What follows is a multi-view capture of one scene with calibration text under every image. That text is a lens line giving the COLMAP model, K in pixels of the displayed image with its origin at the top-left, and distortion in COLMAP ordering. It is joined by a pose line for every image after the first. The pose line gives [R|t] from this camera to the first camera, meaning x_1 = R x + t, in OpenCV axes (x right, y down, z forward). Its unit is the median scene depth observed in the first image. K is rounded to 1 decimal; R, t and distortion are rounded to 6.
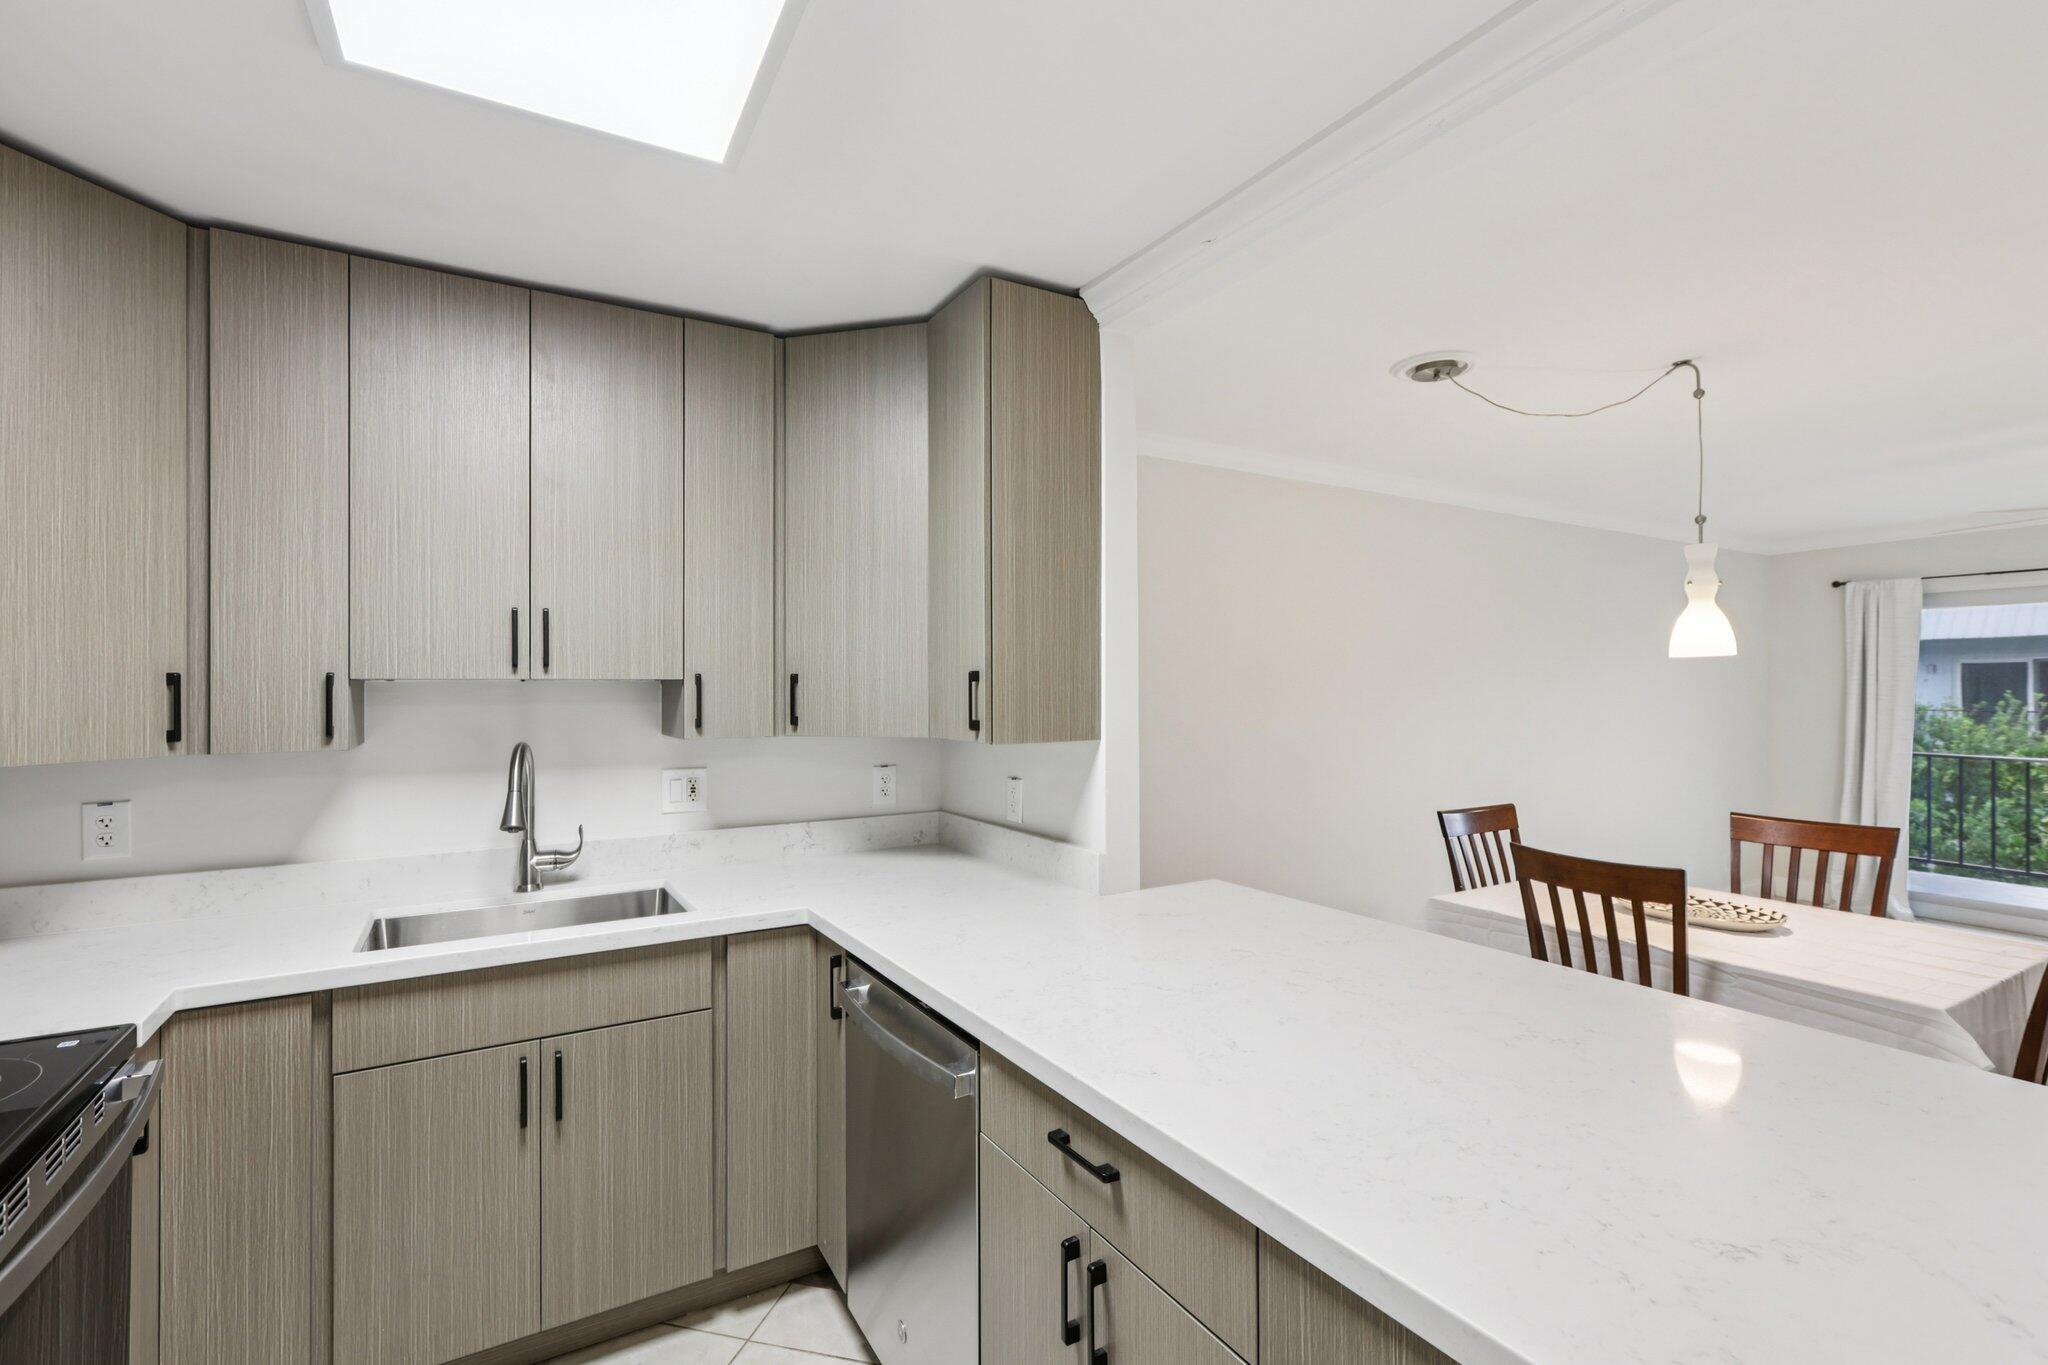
lens RADIAL K [[934.9, 0, 1006.6], [0, 934.9, 698.8], [0, 0, 1]] dist [-0.004608, 0.001645]
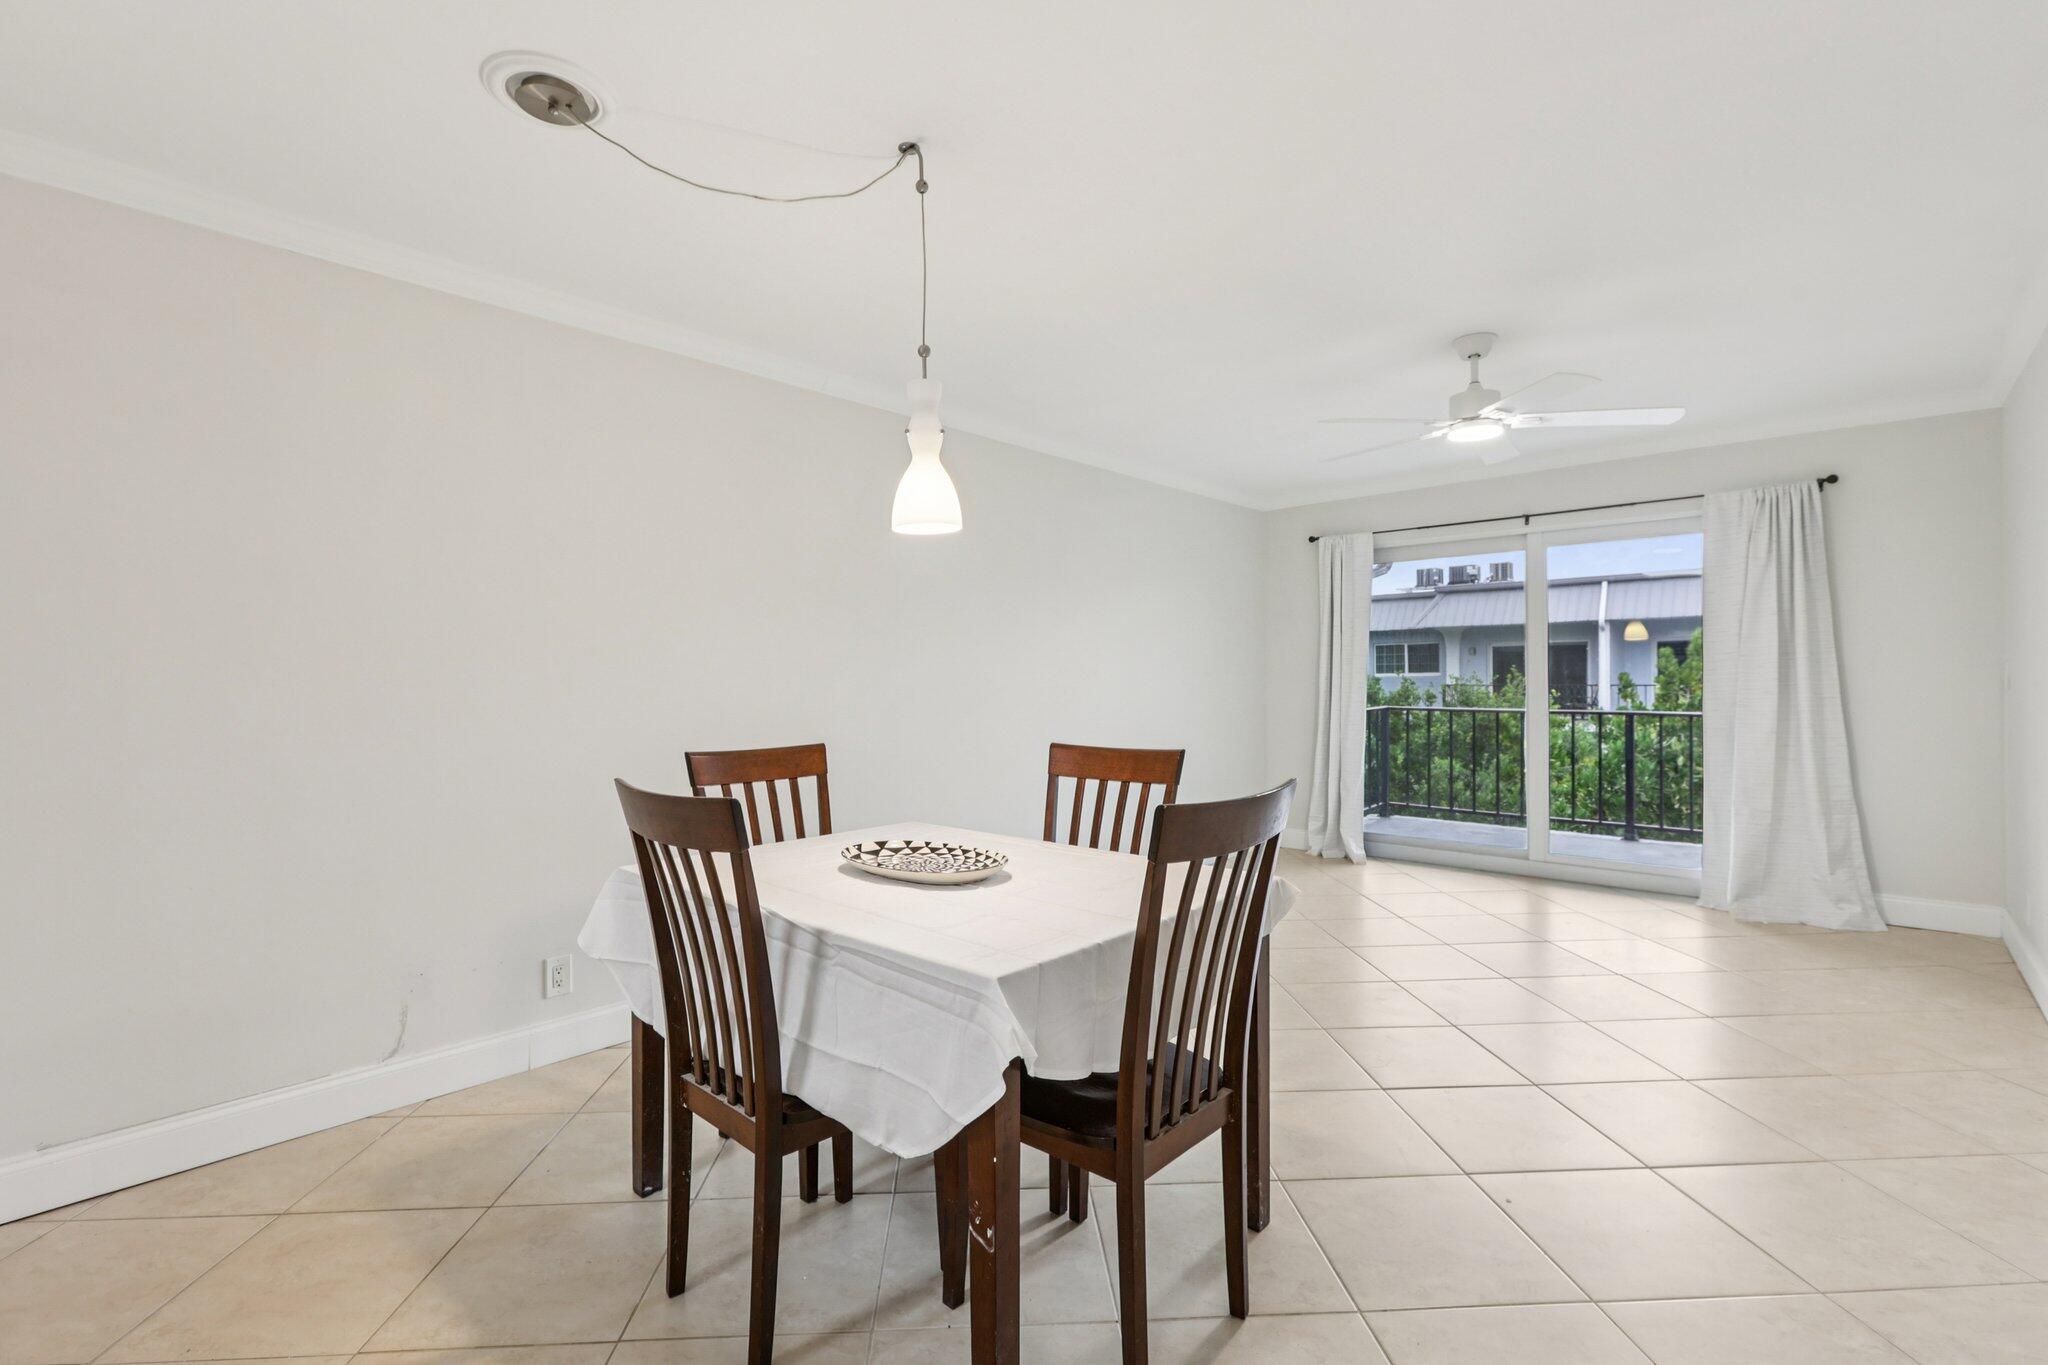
lens RADIAL K [[934.9, 0, 1015.2], [0, 934.9, 686.2], [0, 0, 1]] dist [-0.004608, 0.001645]
pose [[0.955215, -0.010301, 0.295732, 0.285130], [0.012778, 0.999898, -0.006442, 0.043946], [-0.295635, 0.009932, 0.955249, 0.119199]]
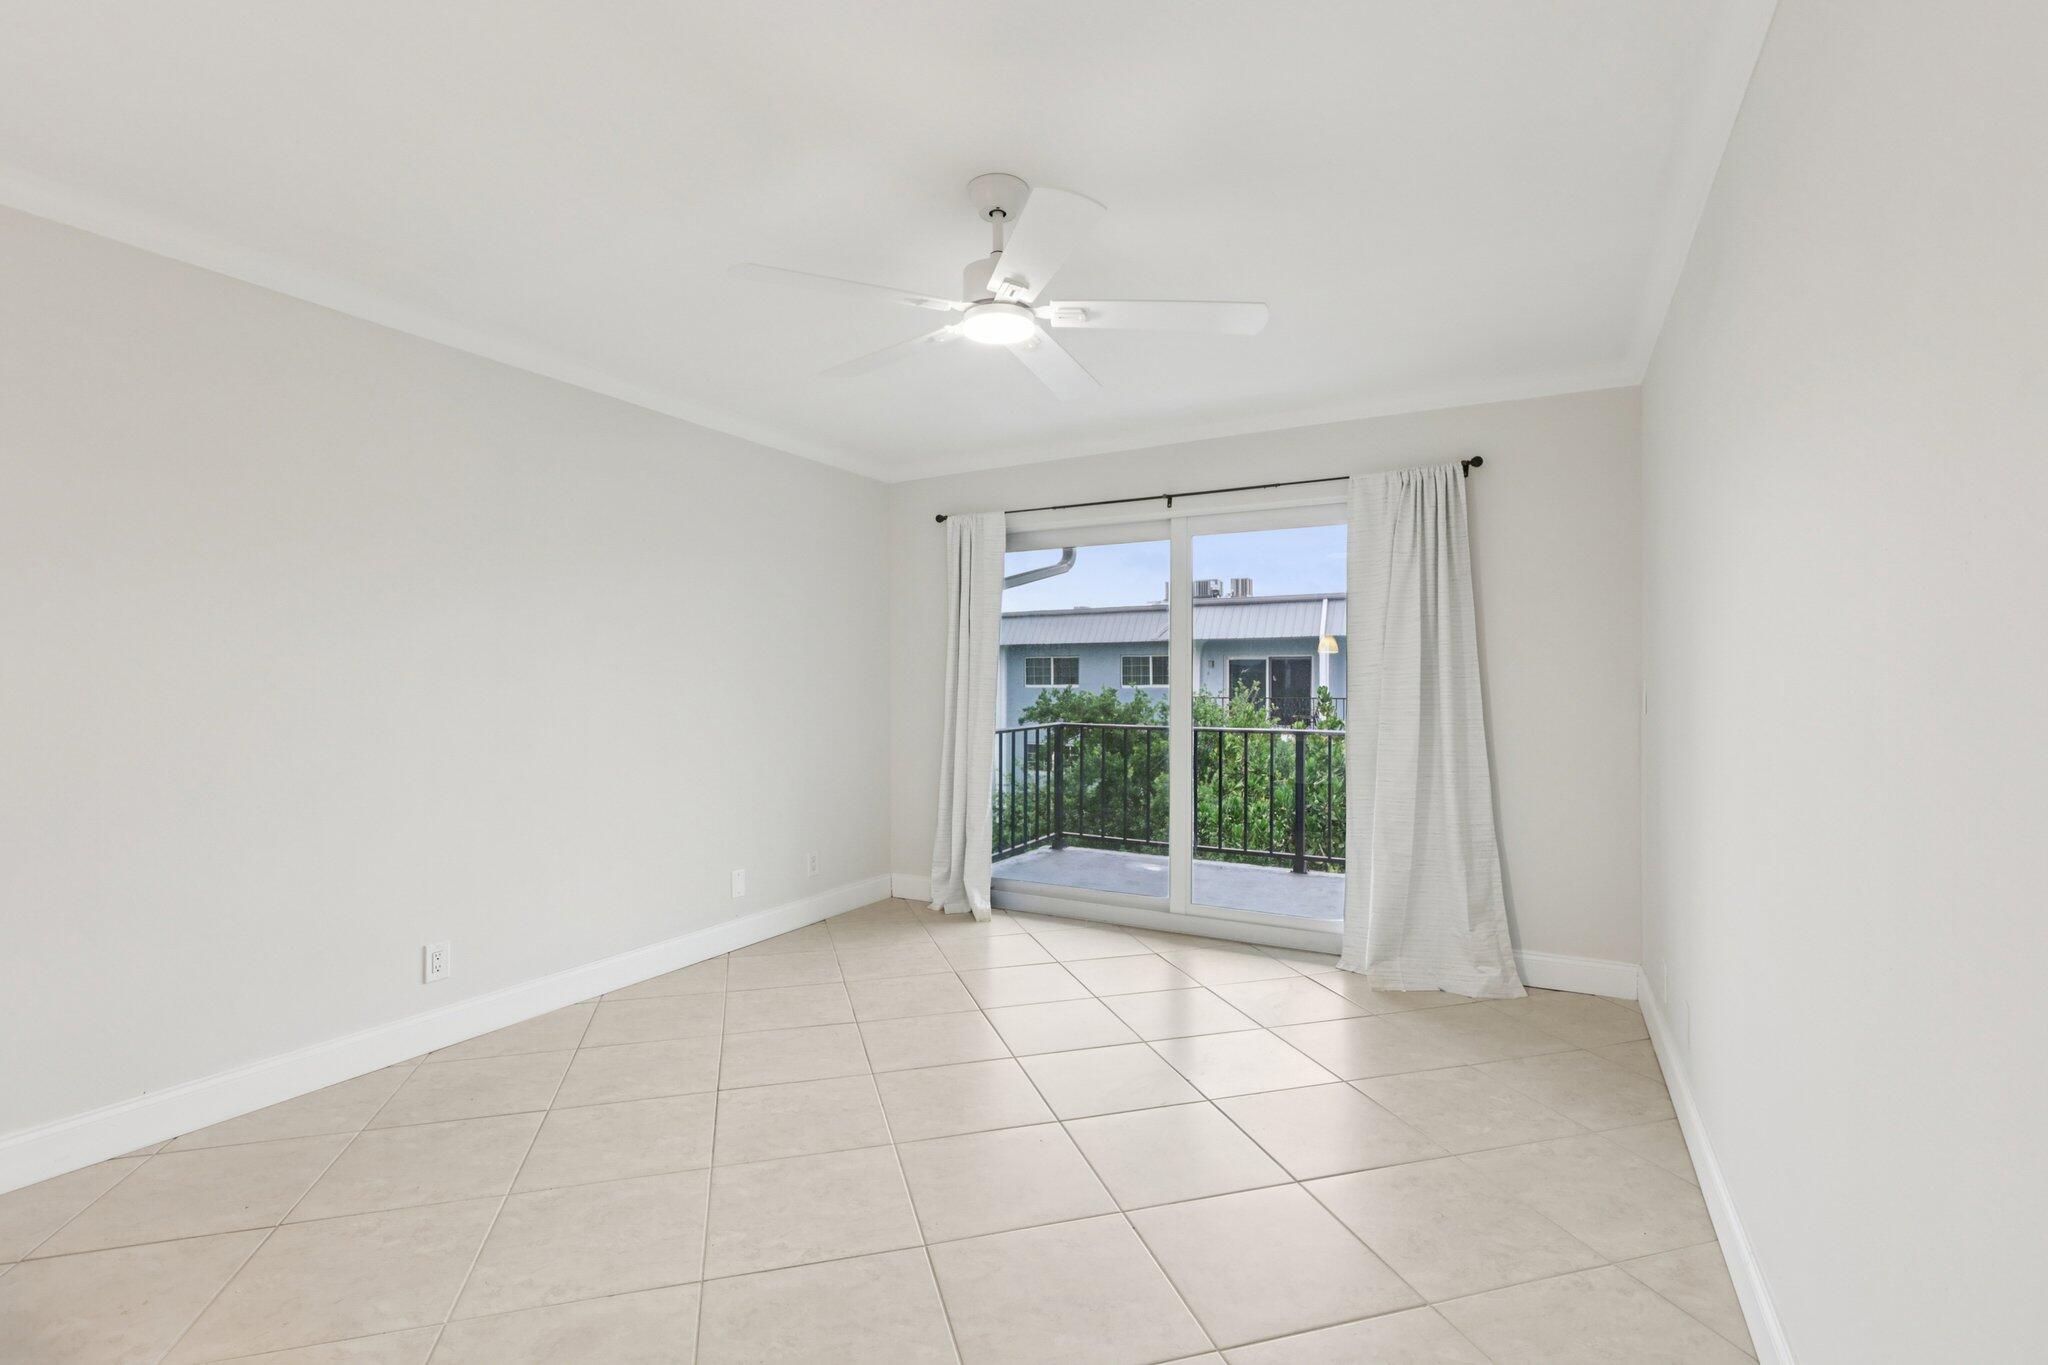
lens RADIAL K [[934.9, 0, 1031.4], [0, 934.9, 693.8], [0, 0, 1]] dist [-0.004608, 0.001645]
pose [[0.857721, -0.002780, 0.514108, 0.559860], [0.006224, 0.999968, -0.004977, 0.040255], [-0.514077, 0.007469, 0.857711, 0.256768]]
